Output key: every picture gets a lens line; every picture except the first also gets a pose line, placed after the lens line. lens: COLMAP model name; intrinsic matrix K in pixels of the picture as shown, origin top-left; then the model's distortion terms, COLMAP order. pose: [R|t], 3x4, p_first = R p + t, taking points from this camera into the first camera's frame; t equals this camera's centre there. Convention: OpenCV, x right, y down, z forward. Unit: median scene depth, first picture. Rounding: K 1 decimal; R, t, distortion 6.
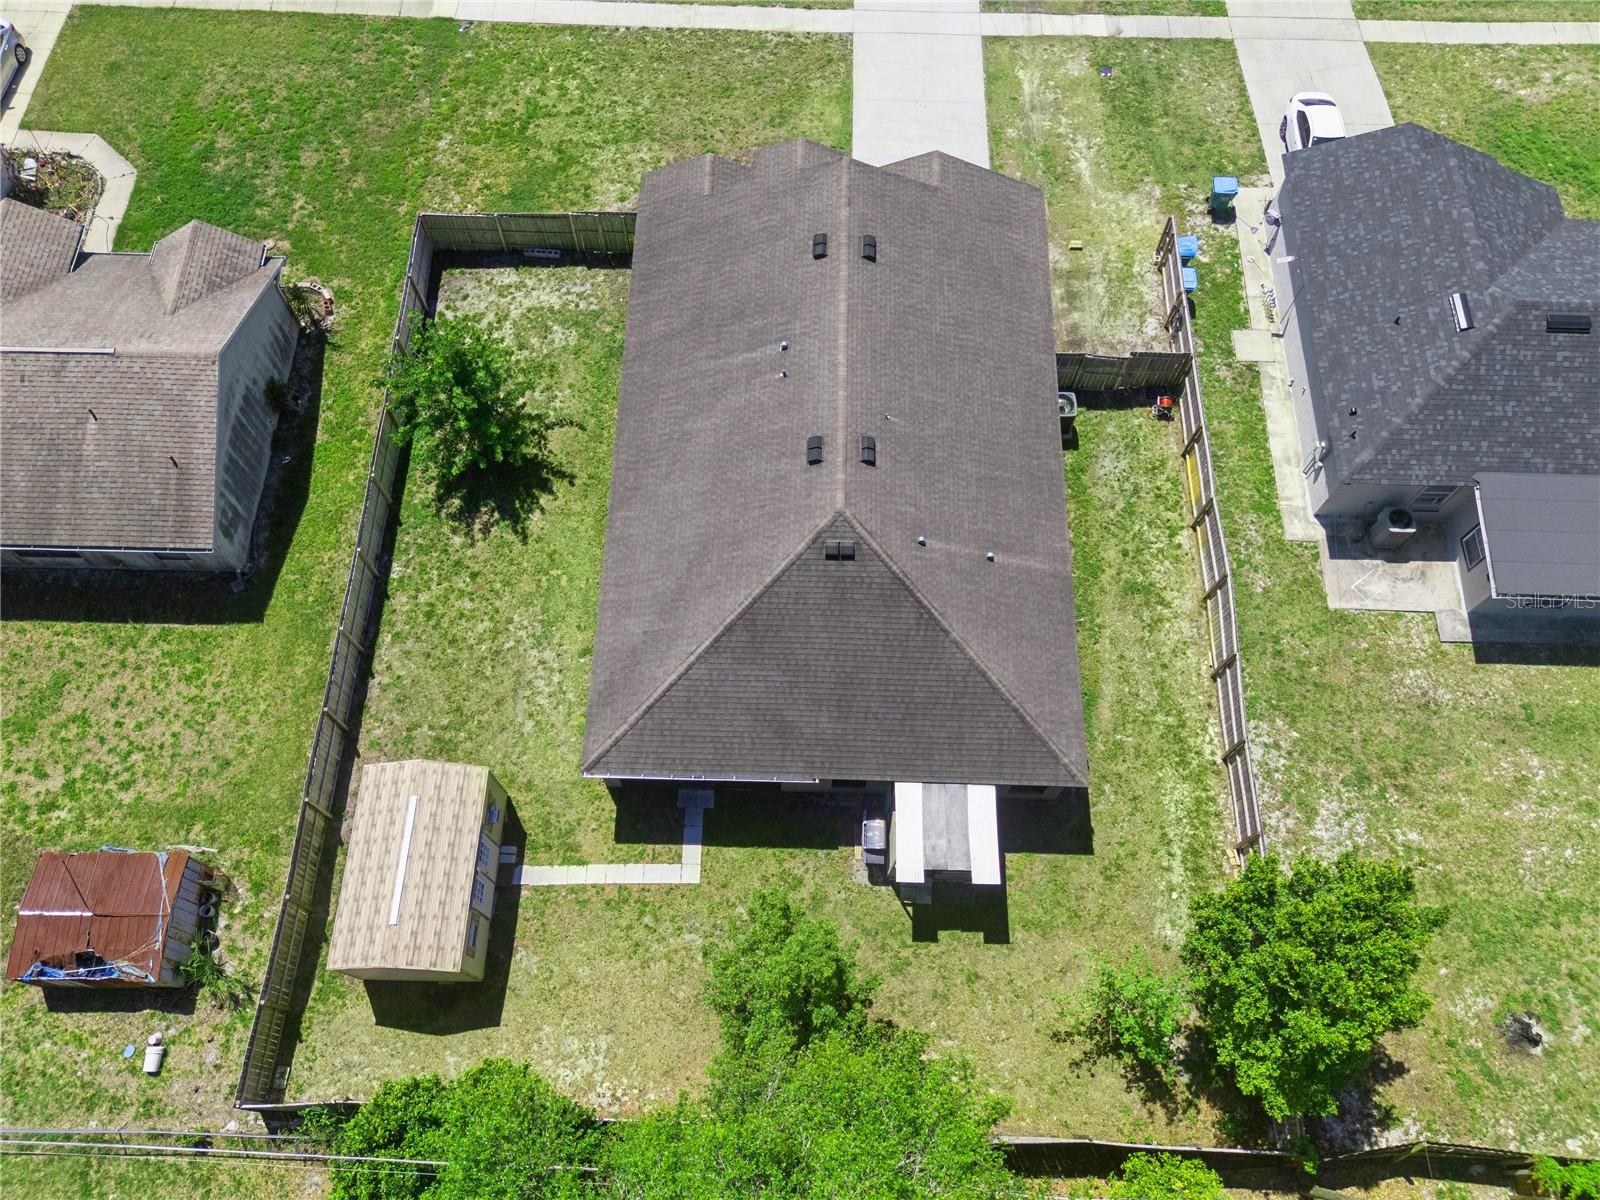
lens RADIAL K [[1199.3, 0, 799.0], [0, 1199.3, 591.8], [0, 0, 1]] dist [0.054862, -0.043660]
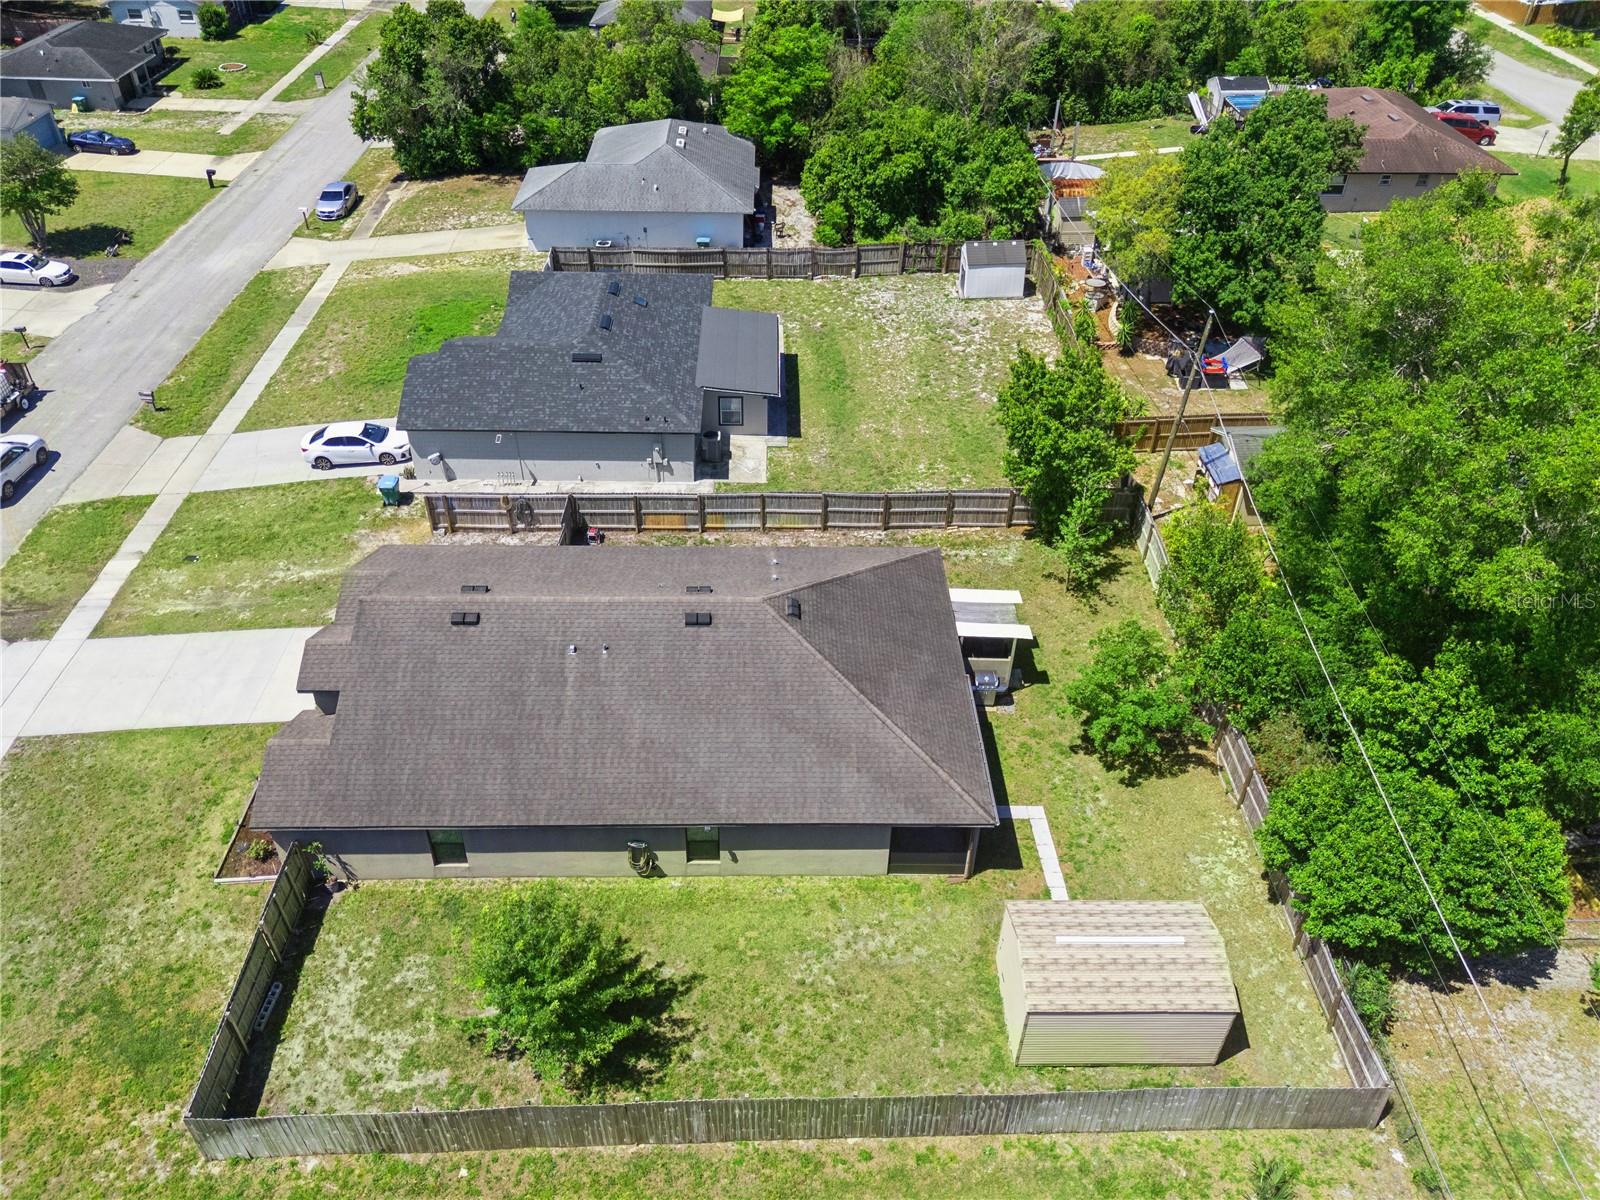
lens RADIAL K [[1181.3, 0, 796.2], [0, 1181.3, 595.4], [0, 0, 1]] dist [0.059508, -0.050084]
pose [[-0.044388, -0.618346, 0.784651, -0.761578], [0.899950, 0.316248, 0.300130, -0.338210], [-0.433729, 0.719469, 0.542443, 0.317562]]
